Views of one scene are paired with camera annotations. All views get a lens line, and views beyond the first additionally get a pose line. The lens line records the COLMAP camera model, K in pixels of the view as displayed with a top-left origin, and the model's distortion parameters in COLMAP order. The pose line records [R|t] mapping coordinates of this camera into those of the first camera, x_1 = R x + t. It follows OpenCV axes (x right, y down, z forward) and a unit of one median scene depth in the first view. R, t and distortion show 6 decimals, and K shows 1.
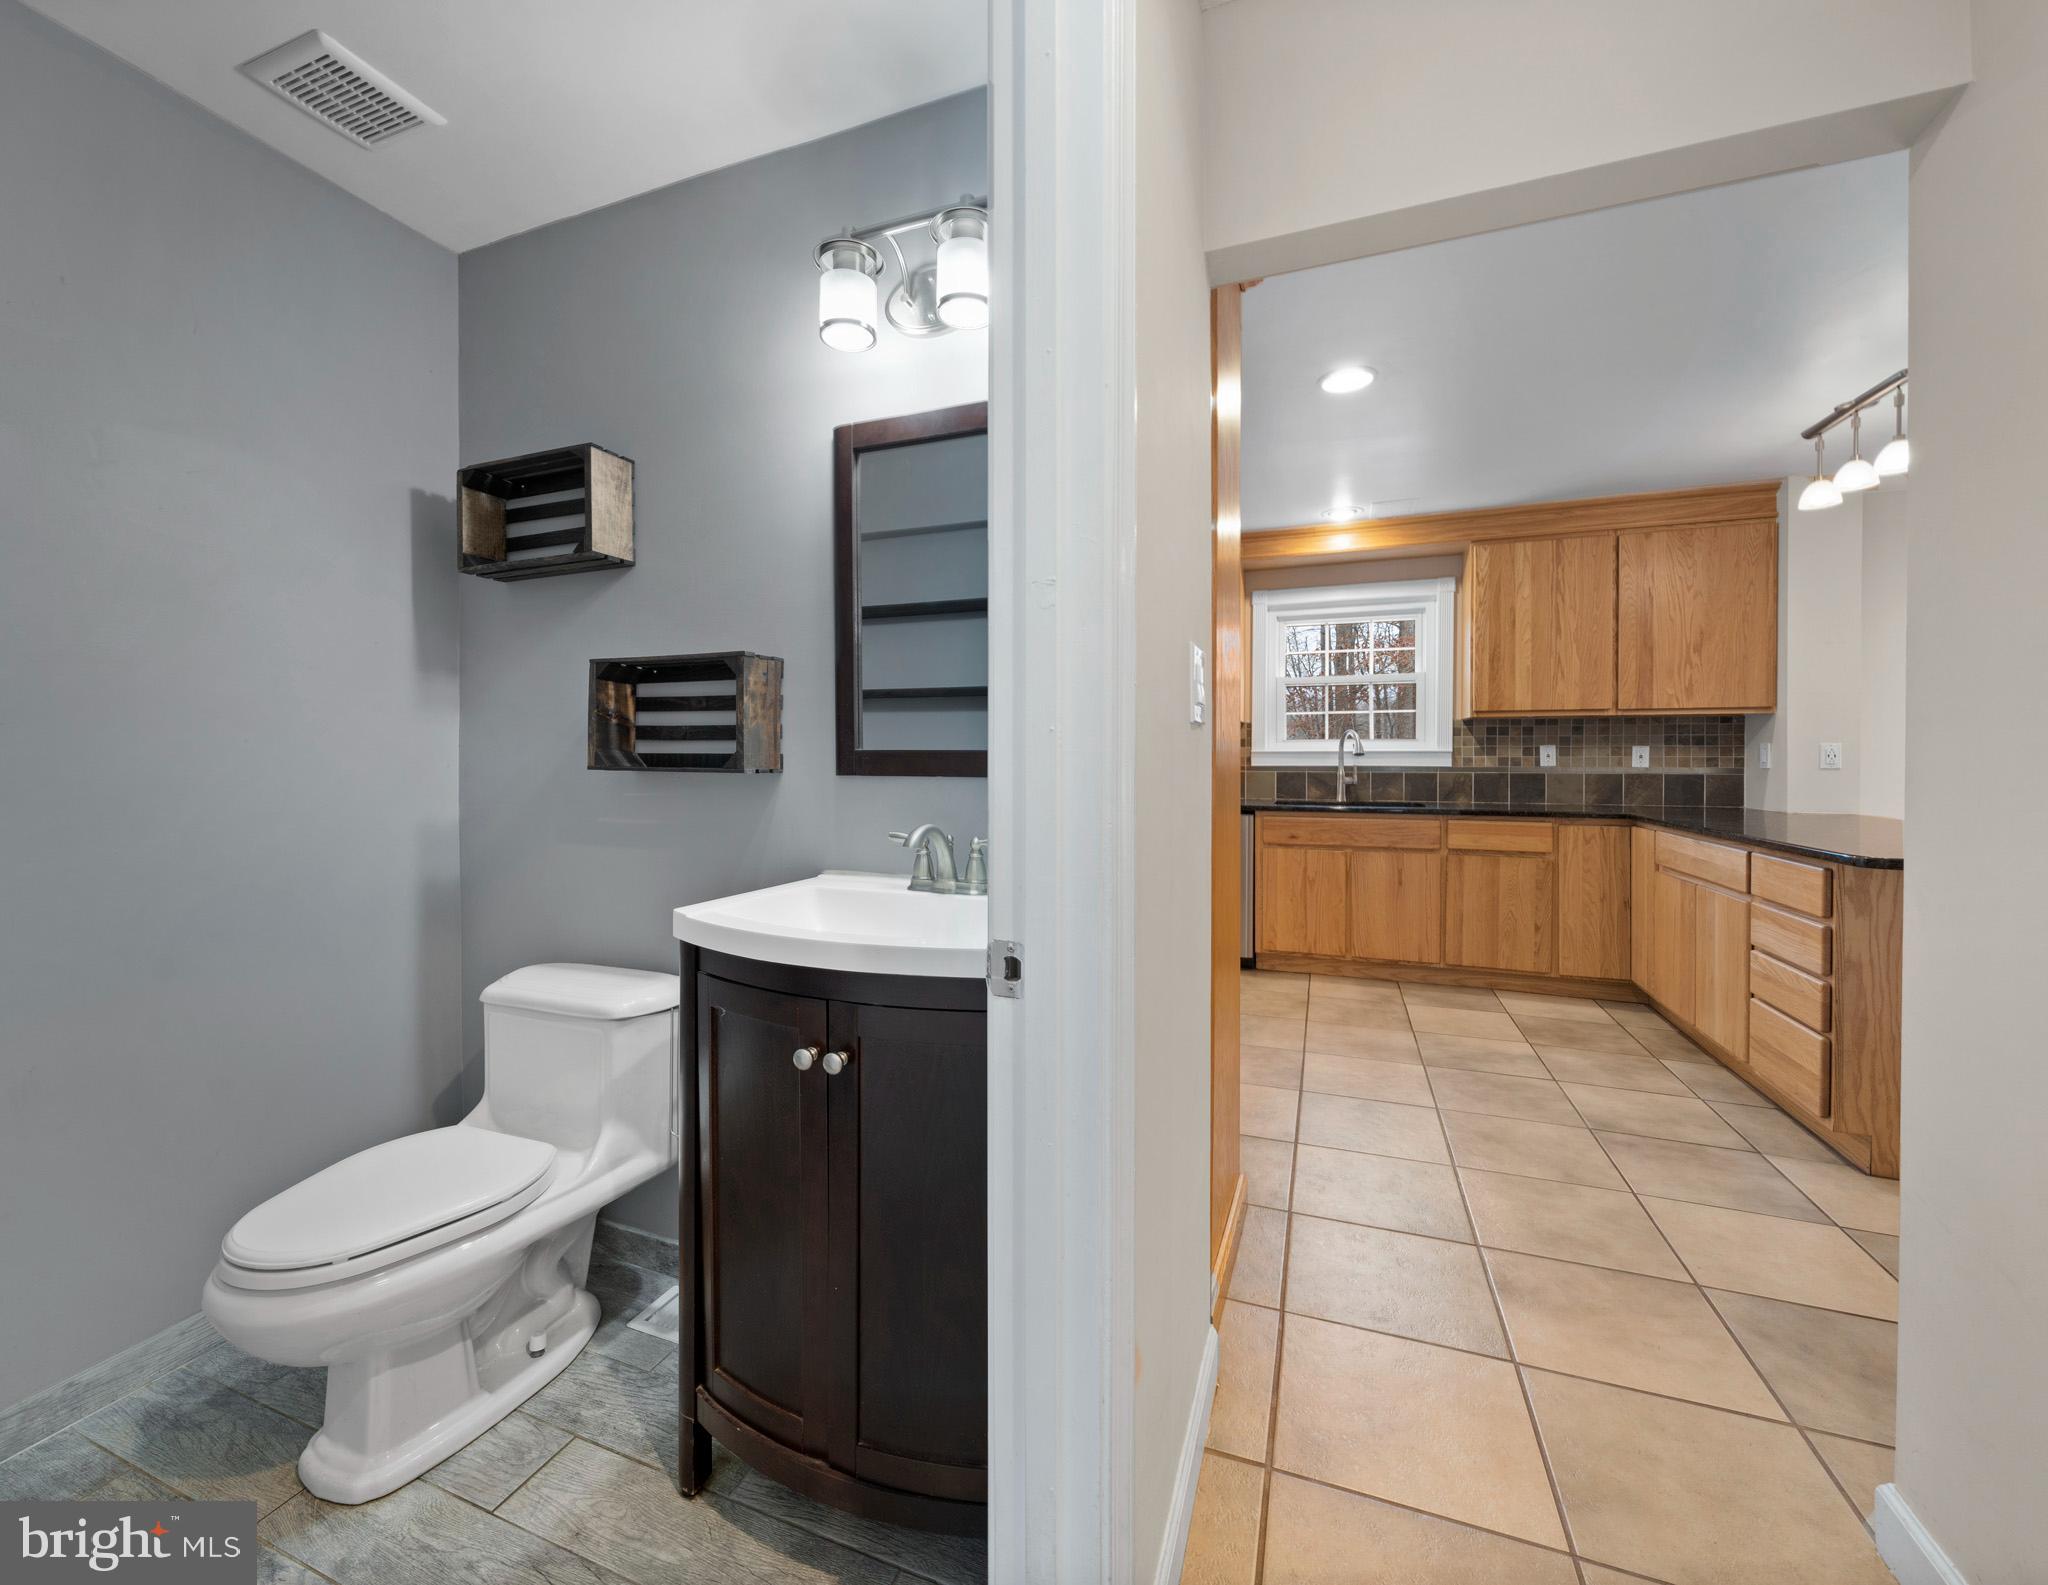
lens RADIAL K [[809.0, 0, 1021.3], [0, 809.0, 758.7], [0, 0, 1]] dist [-0.001077, -0.000199]
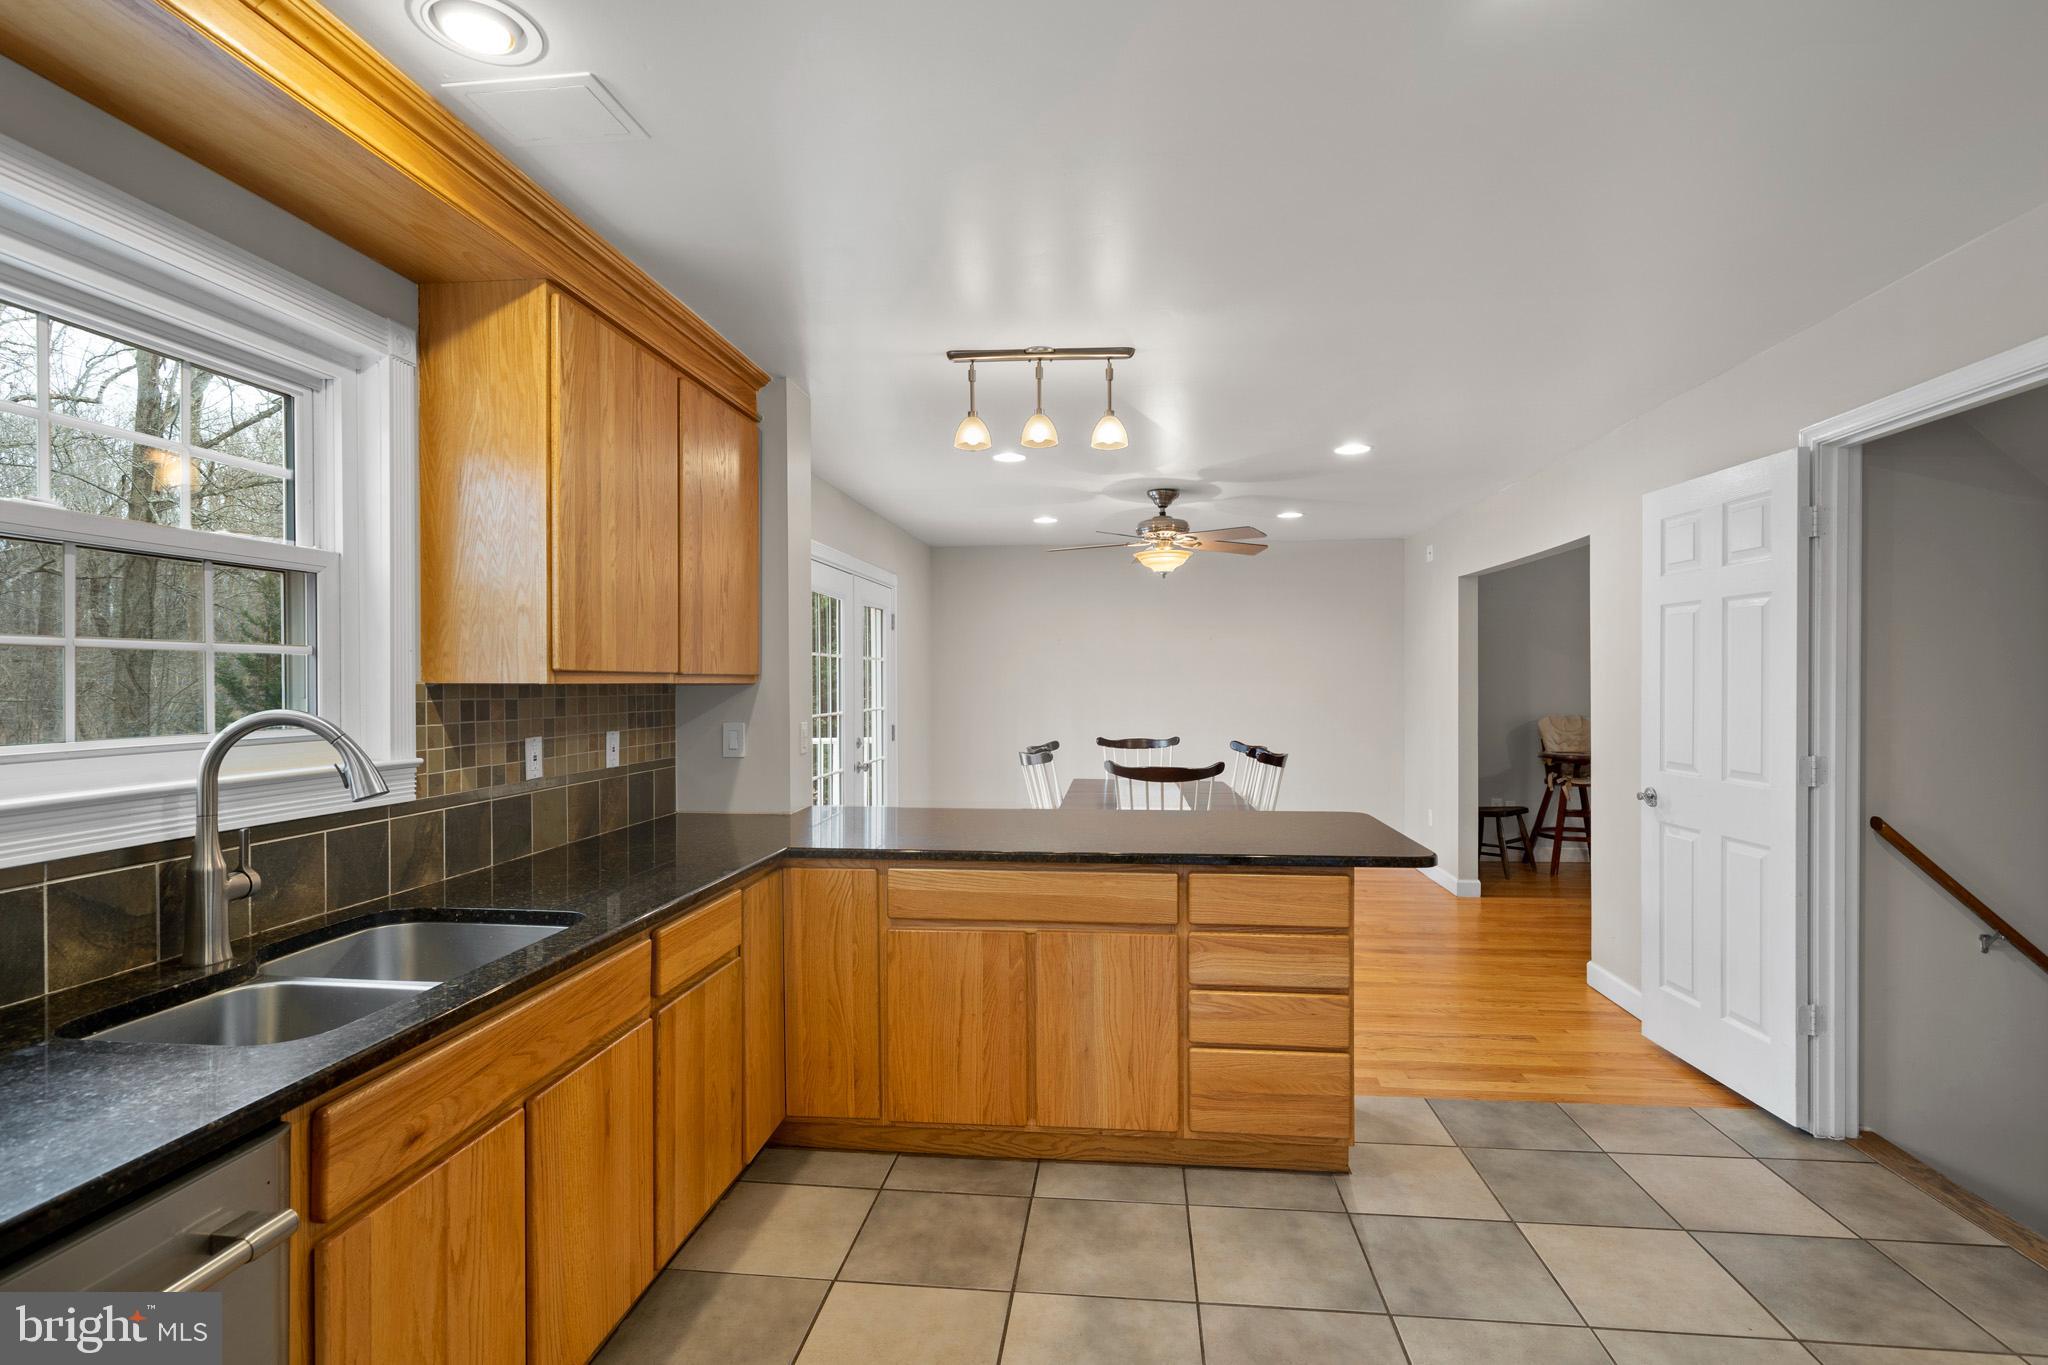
lens RADIAL K [[1002.6, 0, 1020.3], [0, 1002.6, 690.2], [0, 0, 1]] dist [-0.000683, -0.000407]
pose [[-0.245627, -0.006574, 0.969342, -0.027736], [0.006320, 0.999945, 0.008383, -0.051324], [-0.969344, 0.008186, -0.245572, 0.899169]]
